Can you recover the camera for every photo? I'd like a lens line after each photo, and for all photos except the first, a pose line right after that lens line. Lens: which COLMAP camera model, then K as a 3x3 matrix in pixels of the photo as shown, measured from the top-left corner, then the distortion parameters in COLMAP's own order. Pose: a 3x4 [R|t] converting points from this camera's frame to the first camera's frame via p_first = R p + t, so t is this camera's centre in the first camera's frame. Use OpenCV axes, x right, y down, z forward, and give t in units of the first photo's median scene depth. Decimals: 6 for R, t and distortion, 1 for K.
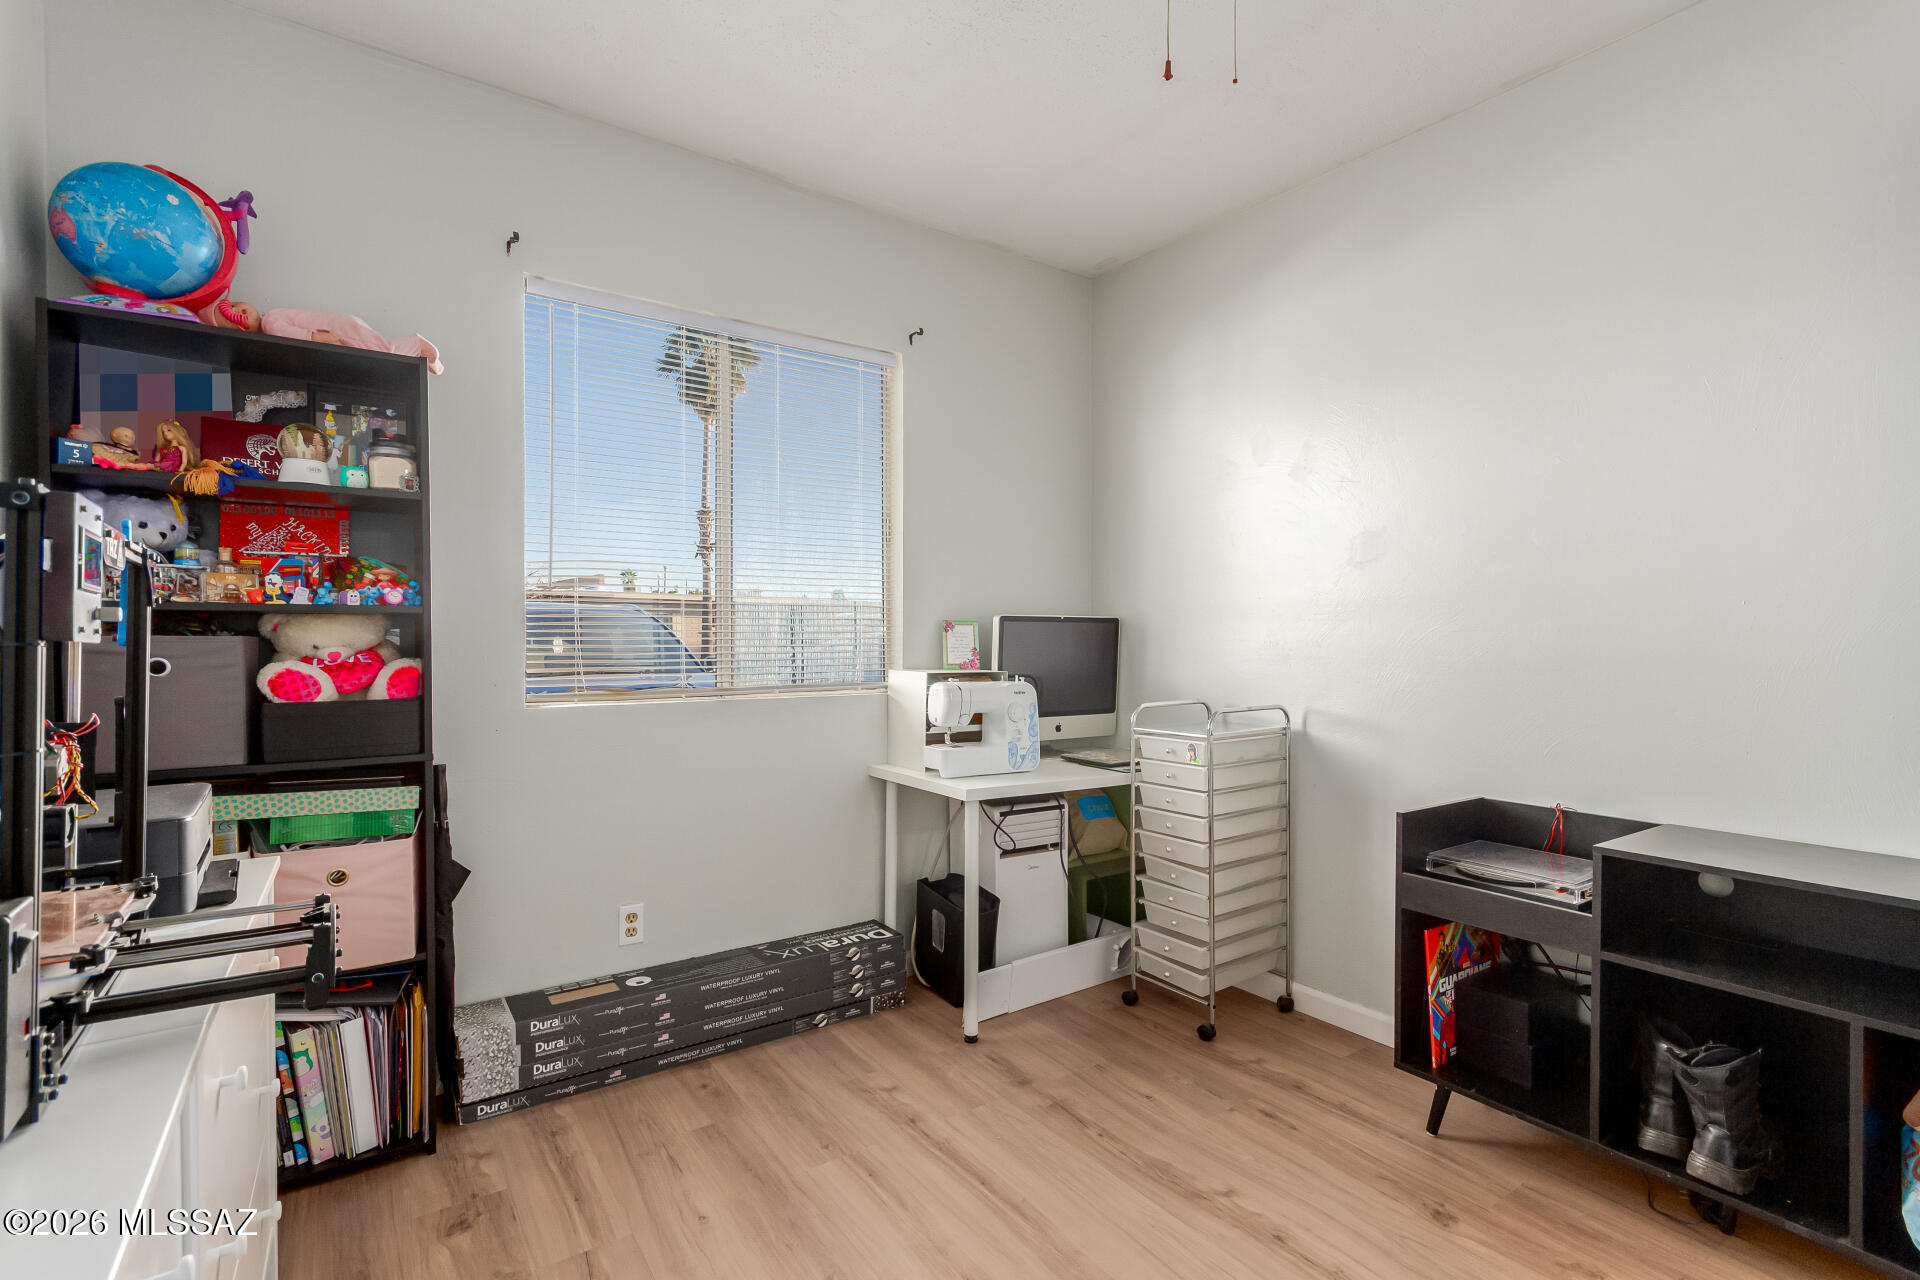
lens RADIAL K [[893.9, 0, 970.6], [0, 893.9, 645.0], [0, 0, 1]] dist [0.003597, 0.001238]
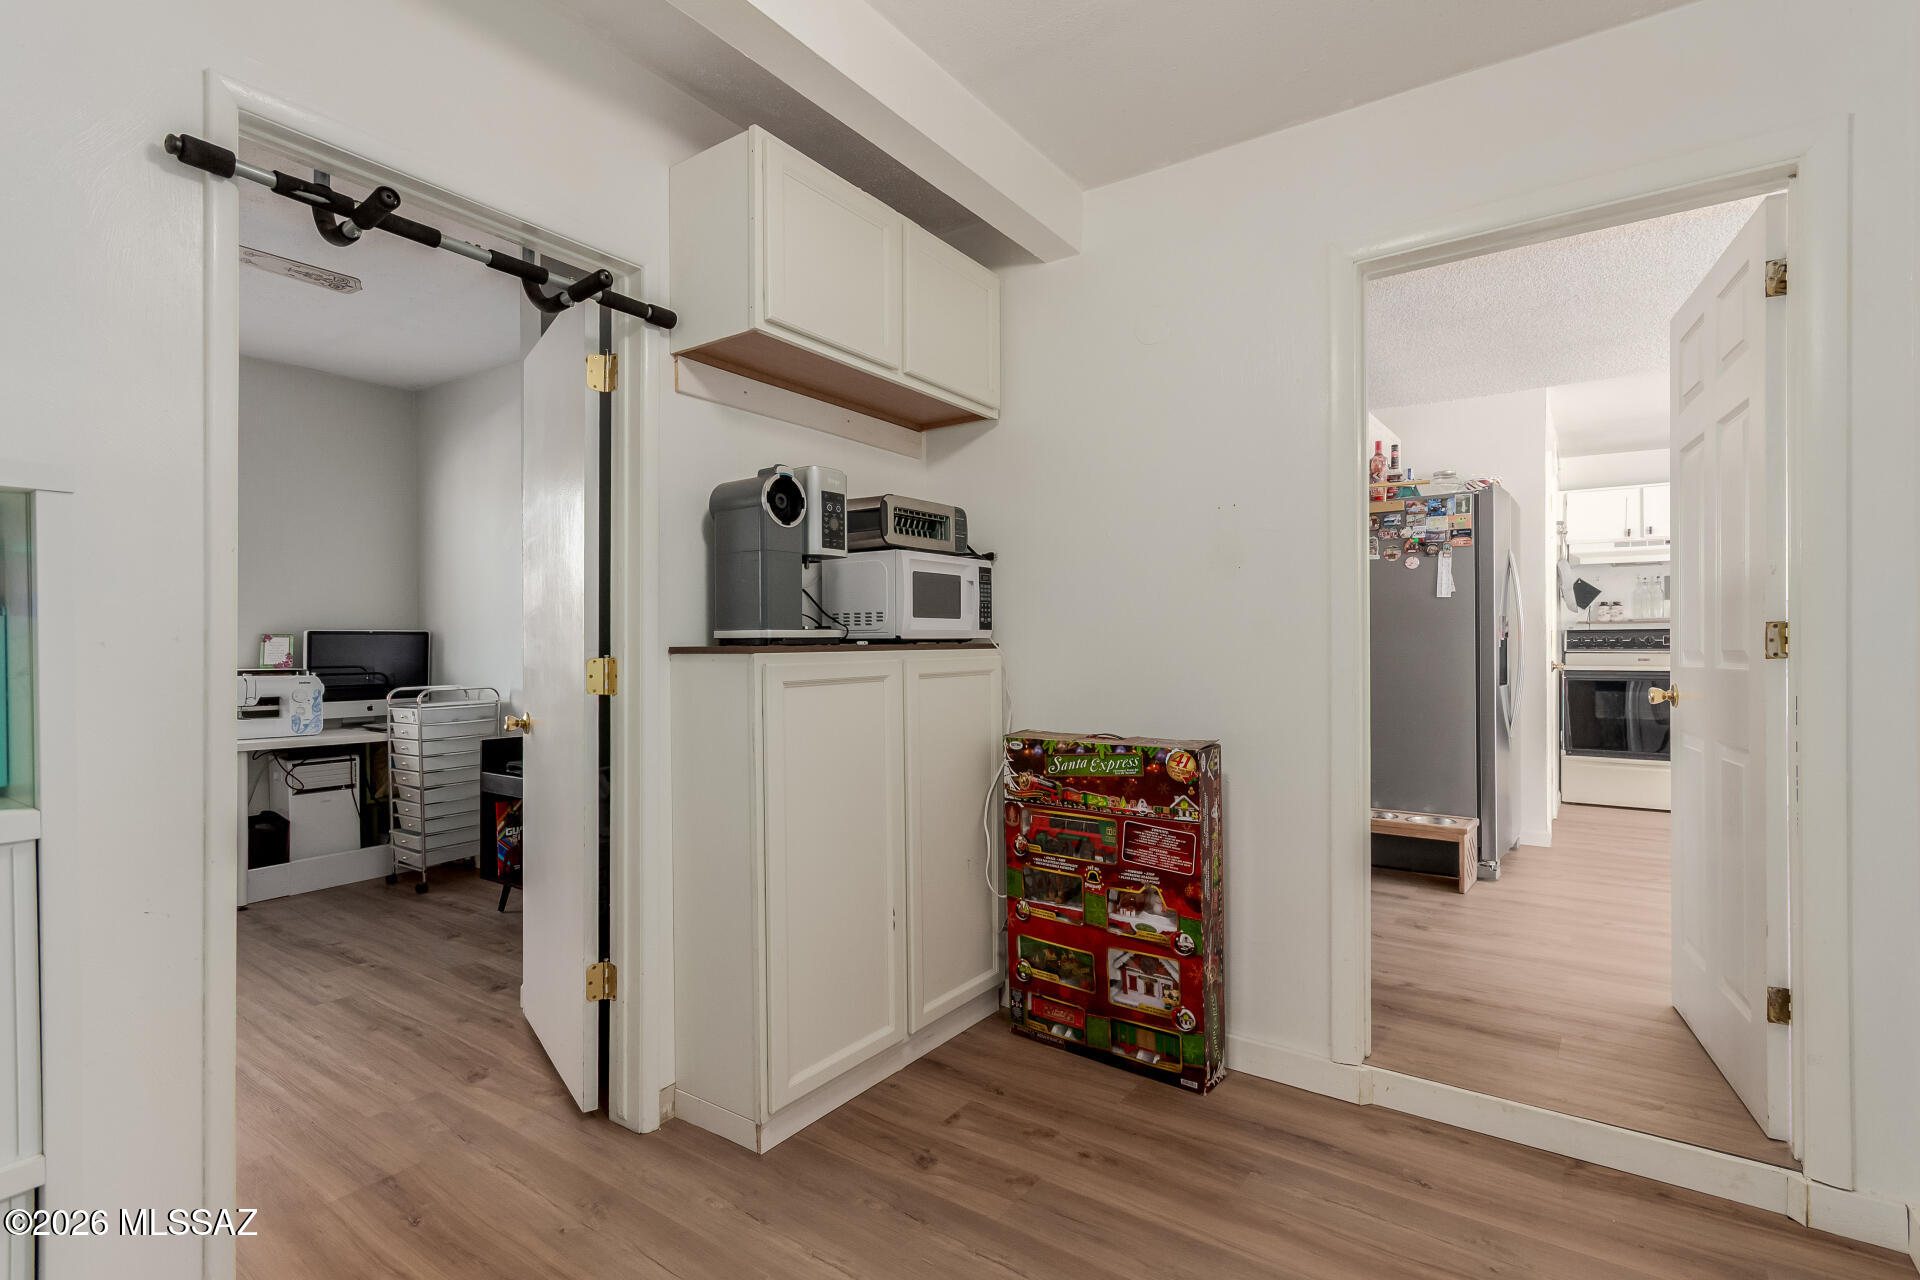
lens RADIAL K [[893.9, 0, 970.6], [0, 893.9, 645.0], [0, 0, 1]] dist [0.003597, 0.001238]
pose [[0.935516, -0.007542, 0.353203, 0.560399], [0.009195, 0.999953, -0.003003, 0.004832], [-0.353164, 0.006057, 0.935542, -0.784960]]
